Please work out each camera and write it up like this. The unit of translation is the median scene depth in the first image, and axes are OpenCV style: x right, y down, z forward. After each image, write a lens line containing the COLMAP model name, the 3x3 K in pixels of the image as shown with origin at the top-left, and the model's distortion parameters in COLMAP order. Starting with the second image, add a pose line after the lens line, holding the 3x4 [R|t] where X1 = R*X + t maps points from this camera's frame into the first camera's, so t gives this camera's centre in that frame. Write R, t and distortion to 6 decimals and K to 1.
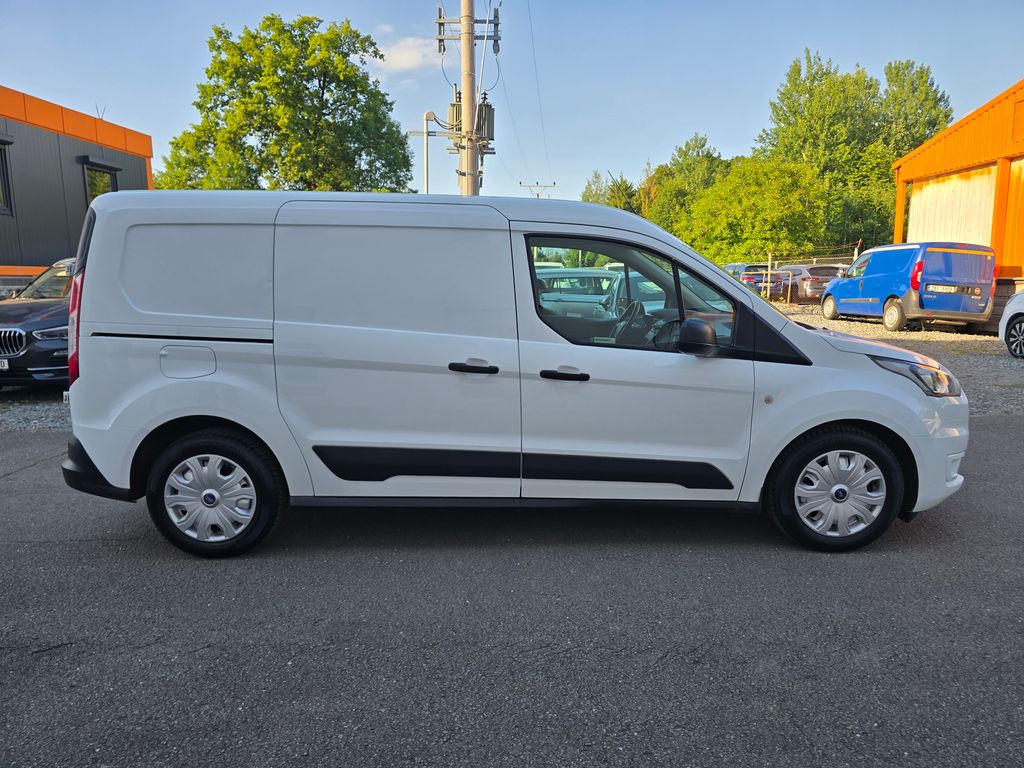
lens RADIAL K [[719.5, 0, 516.6], [0, 719.5, 369.2], [0, 0, 1]] dist [0.047977, -0.046671]
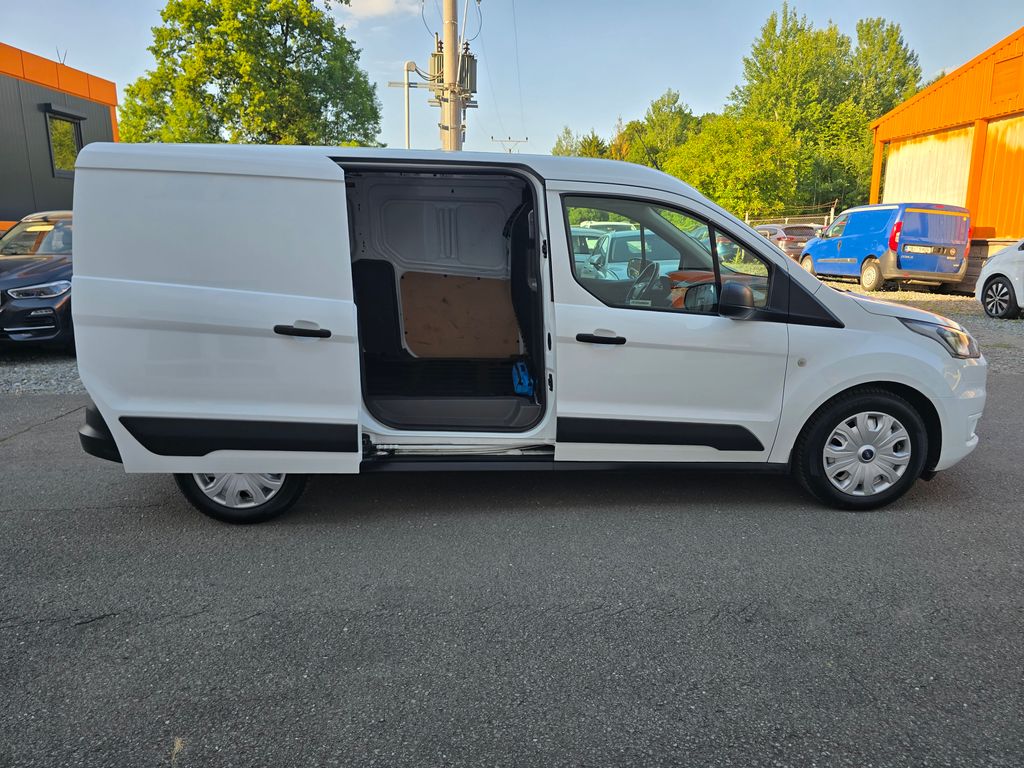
lens RADIAL K [[719.5, 0, 516.6], [0, 719.5, 369.2], [0, 0, 1]] dist [0.047977, -0.046671]
pose [[0.998800, -0.002839, 0.048895, -0.027241], [0.000021, 0.998343, 0.057545, -0.001813], [-0.048977, -0.057474, 0.997145, 0.004088]]
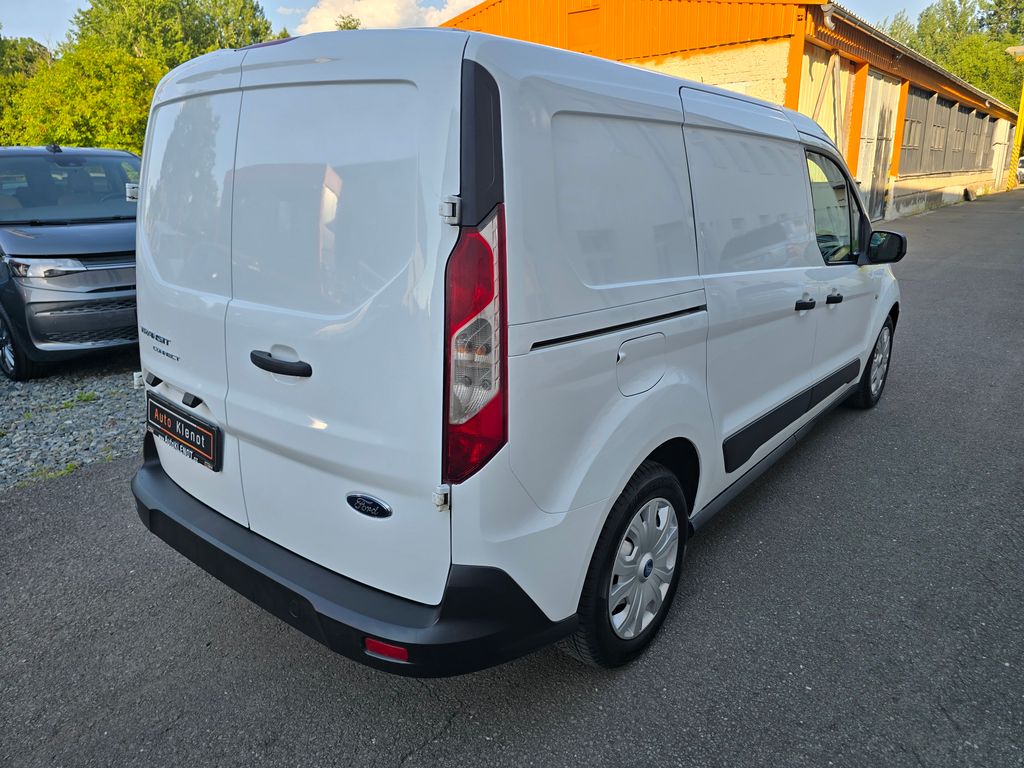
lens RADIAL K [[719.5, 0, 516.6], [0, 719.5, 369.2], [0, 0, 1]] dist [0.047977, -0.046671]
pose [[0.598712, -0.207727, 0.773559, -0.270952], [0.113343, 0.978038, 0.174913, -0.033266], [-0.792904, -0.017045, 0.609108, 0.202971]]
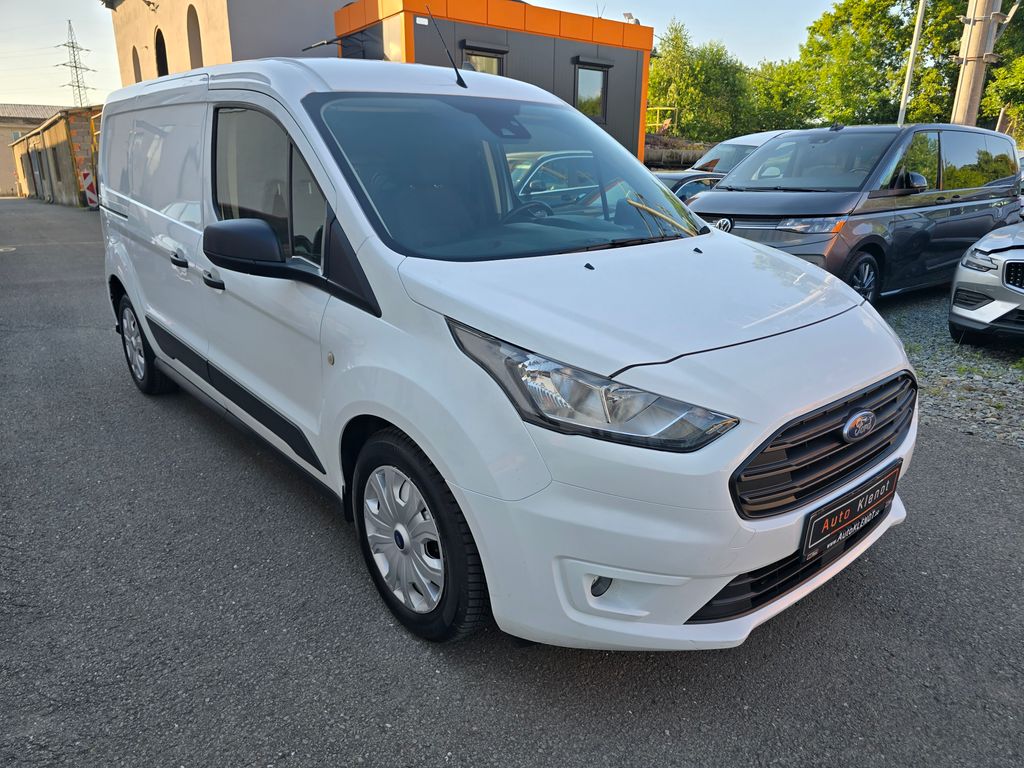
lens RADIAL K [[713.4, 0, 531.8], [0, 713.4, 383.5], [0, 0, 1]] dist [0.060157, -0.048800]
pose [[0.633024, 0.232250, -0.738472, 0.264367], [-0.115546, 0.971596, 0.206521, -0.025359], [0.765461, -0.045405, 0.641879, 0.203000]]
